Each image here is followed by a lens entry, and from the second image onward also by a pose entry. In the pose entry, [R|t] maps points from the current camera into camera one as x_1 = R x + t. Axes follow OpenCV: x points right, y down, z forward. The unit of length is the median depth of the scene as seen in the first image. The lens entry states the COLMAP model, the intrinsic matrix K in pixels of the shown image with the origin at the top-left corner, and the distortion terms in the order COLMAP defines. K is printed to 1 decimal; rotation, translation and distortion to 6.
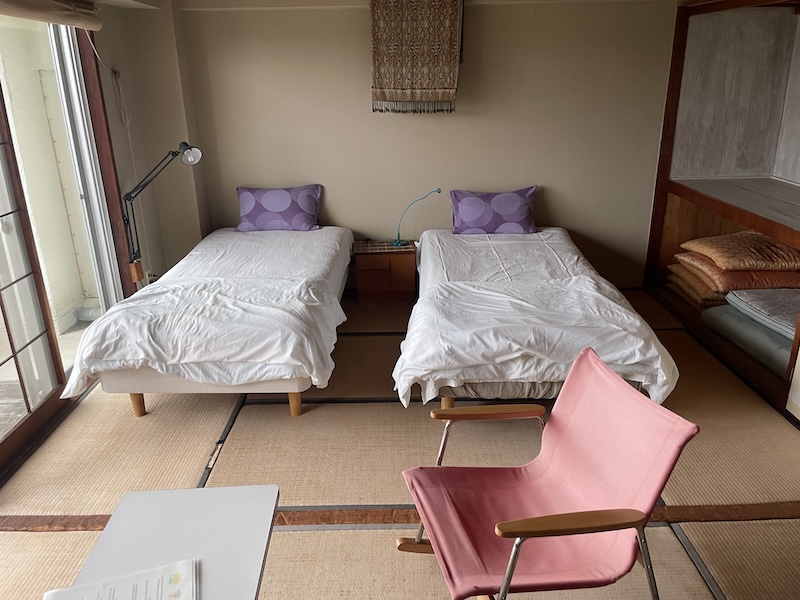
lens RADIAL K [[622.6, 0, 400.0], [0, 622.6, 300.0], [0, 0, 1]] dist [0.011125, 0.002474]
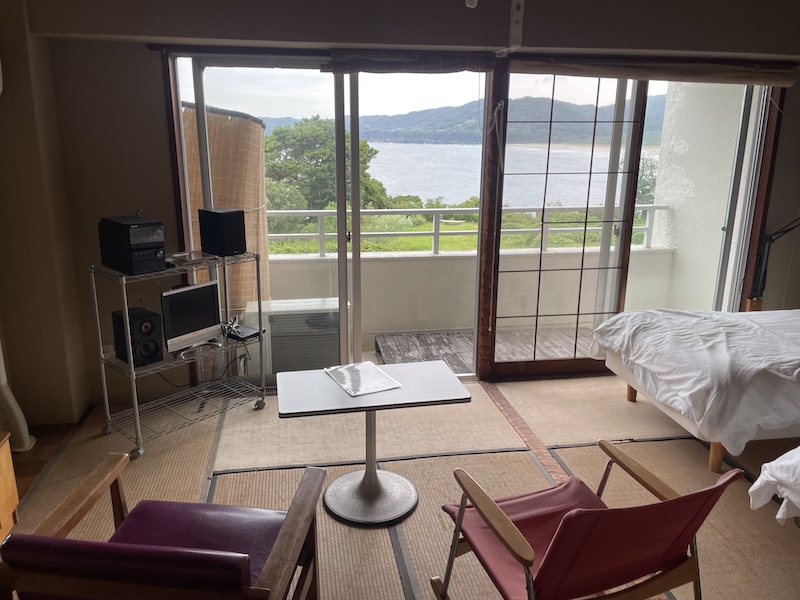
lens RADIAL K [[622.6, 0, 400.0], [0, 622.6, 300.0], [0, 0, 1]] dist [0.011125, 0.002474]
pose [[0.151729, 0.275457, -0.949264, 0.667818], [-0.346249, 0.914342, 0.209979, -0.100599], [0.925792, 0.296822, 0.234109, 0.268514]]
